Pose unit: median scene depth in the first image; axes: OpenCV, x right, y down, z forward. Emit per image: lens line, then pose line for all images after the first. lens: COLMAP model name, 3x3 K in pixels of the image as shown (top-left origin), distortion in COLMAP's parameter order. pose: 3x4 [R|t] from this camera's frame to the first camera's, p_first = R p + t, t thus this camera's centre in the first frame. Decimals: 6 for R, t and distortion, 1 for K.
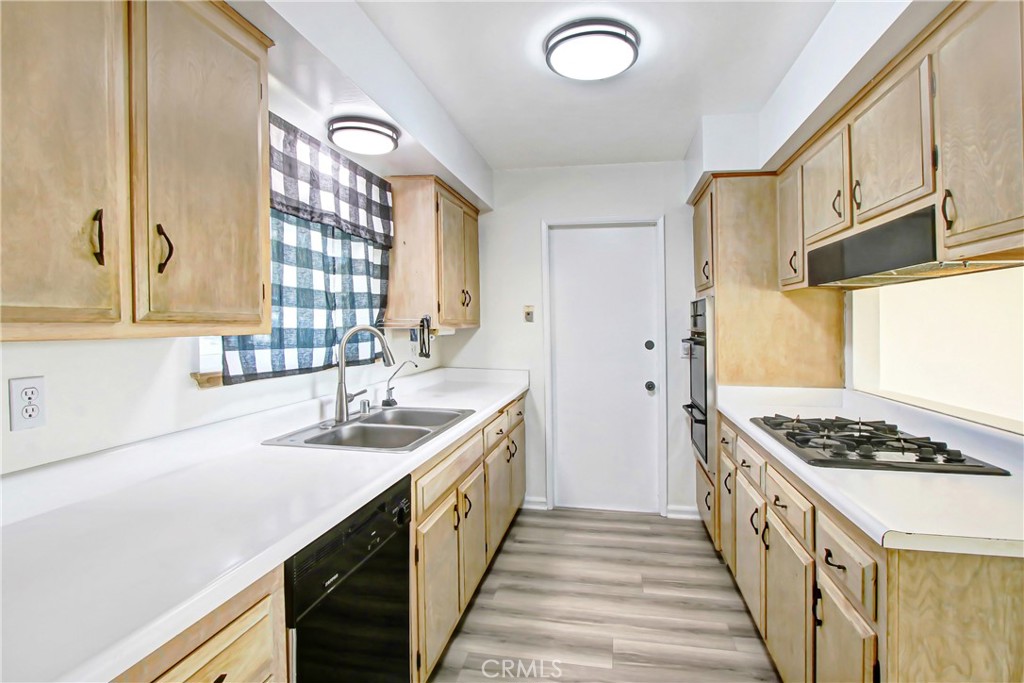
lens RADIAL K [[500.4, 0, 512.0], [0, 500.4, 341.5], [0, 0, 1]] dist [-0.000773, -0.000241]
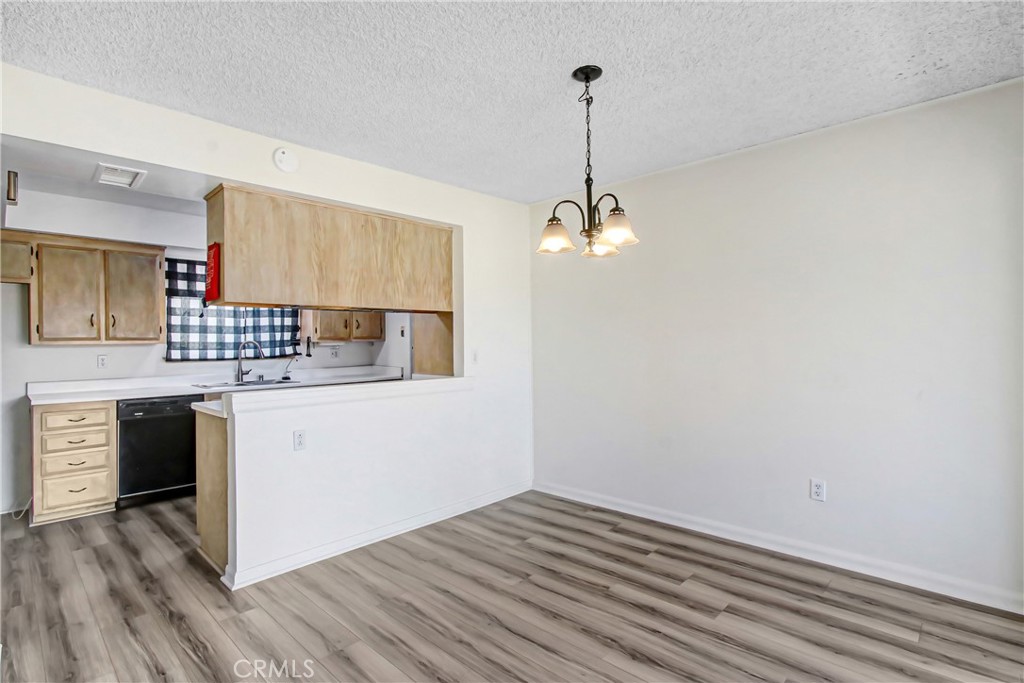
lens RADIAL K [[493.6, 0, 478.6], [0, 493.6, 343.1], [0, 0, 1]] dist [-0.001853, -0.000569]
pose [[0.827375, -0.015439, -0.561437, 1.818524], [-0.001694, 0.999549, -0.029983, 0.044531], [0.561647, 0.025759, 0.826976, -0.262169]]
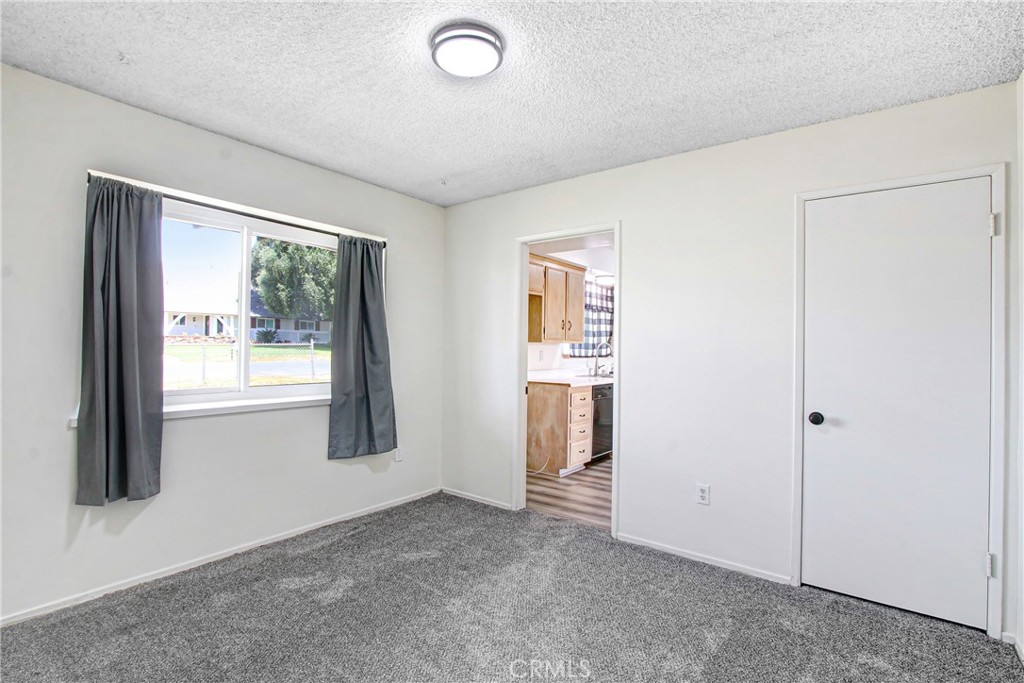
lens RADIAL K [[500.4, 0, 512.0], [0, 500.4, 341.5], [0, 0, 1]] dist [-0.000773, -0.000241]
pose [[0.910289, 0.014779, -0.413710, 0.414019], [-0.032283, 0.998853, -0.035352, 0.081119], [0.412713, 0.045537, 0.909722, -1.858599]]
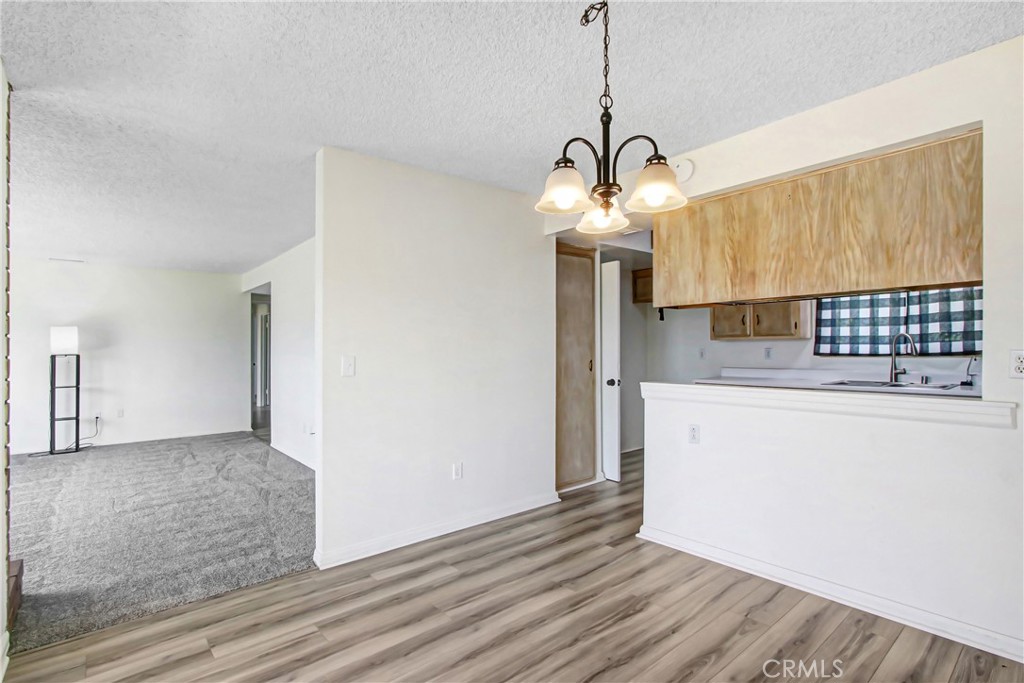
lens RADIAL K [[500.4, 0, 512.0], [0, 500.4, 341.5], [0, 0, 1]] dist [-0.000773, -0.000241]
pose [[-0.611357, -0.003000, -0.791349, 2.092508], [-0.012658, 0.999902, 0.005988, 0.006243], [0.791254, 0.013678, -0.611335, 0.994114]]
